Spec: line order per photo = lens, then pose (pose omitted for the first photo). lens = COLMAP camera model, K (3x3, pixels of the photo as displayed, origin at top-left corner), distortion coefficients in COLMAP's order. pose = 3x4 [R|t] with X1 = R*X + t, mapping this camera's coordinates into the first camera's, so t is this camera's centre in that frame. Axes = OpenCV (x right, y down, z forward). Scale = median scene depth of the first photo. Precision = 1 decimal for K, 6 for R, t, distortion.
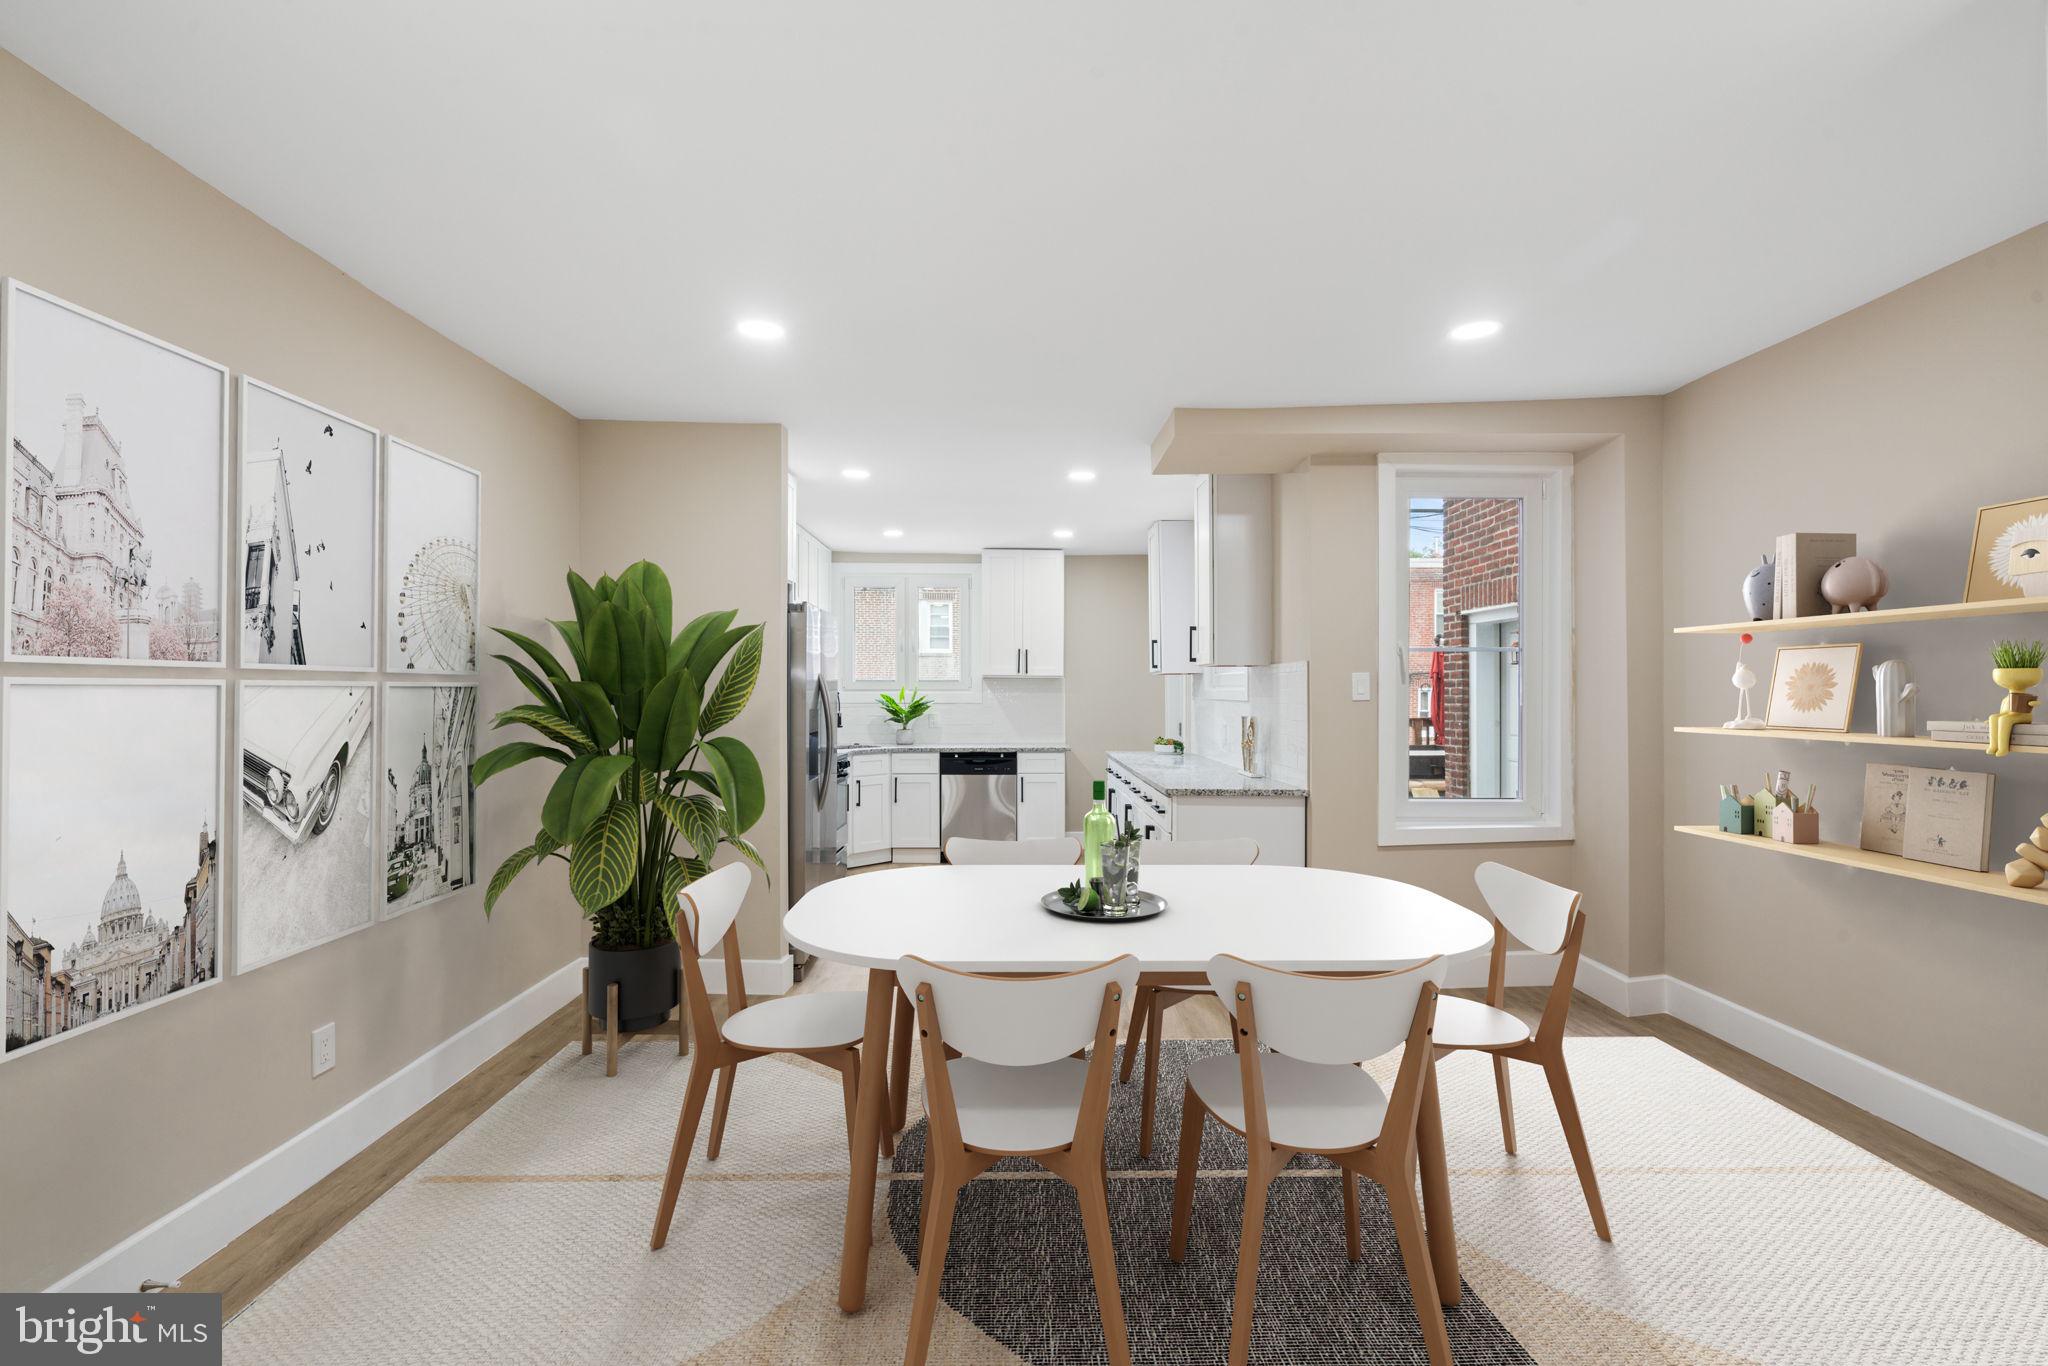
lens RADIAL K [[940.6, 0, 1027.2], [0, 940.6, 683.4], [0, 0, 1]] dist [-0.004263, 0.000338]
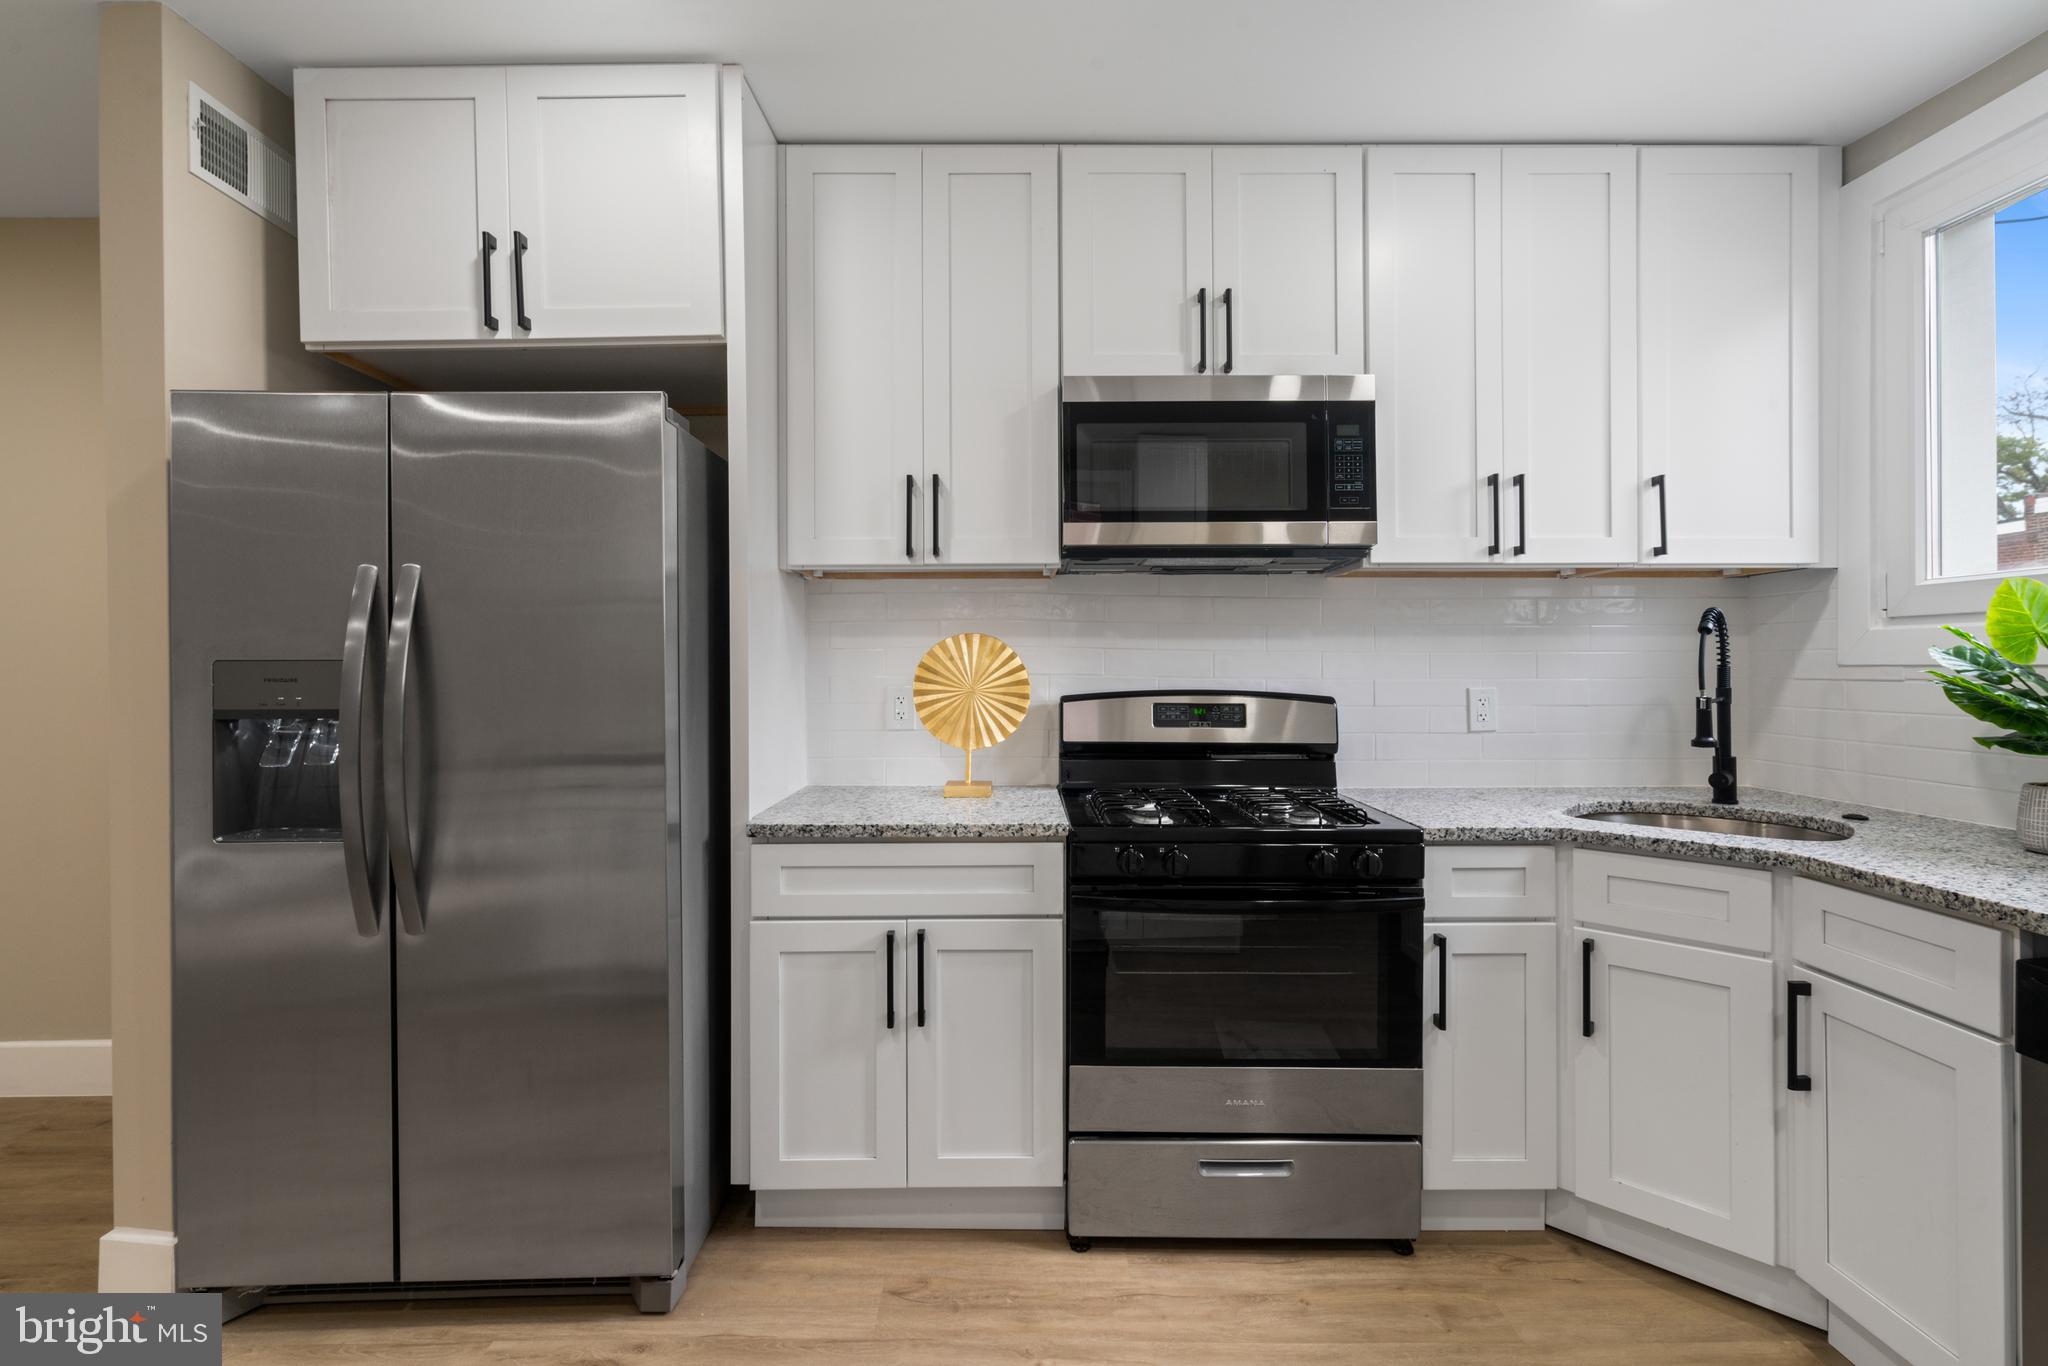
lens RADIAL K [[942.7, 0, 1024.5], [0, 942.7, 668.9], [0, 0, 1]] dist [-0.001696, -0.000650]
pose [[-0.020189, 0.000013, -0.999796, 0.154734], [0.005653, 0.999984, -0.000101, 0.034450], [0.999780, -0.005654, -0.020189, 1.309735]]
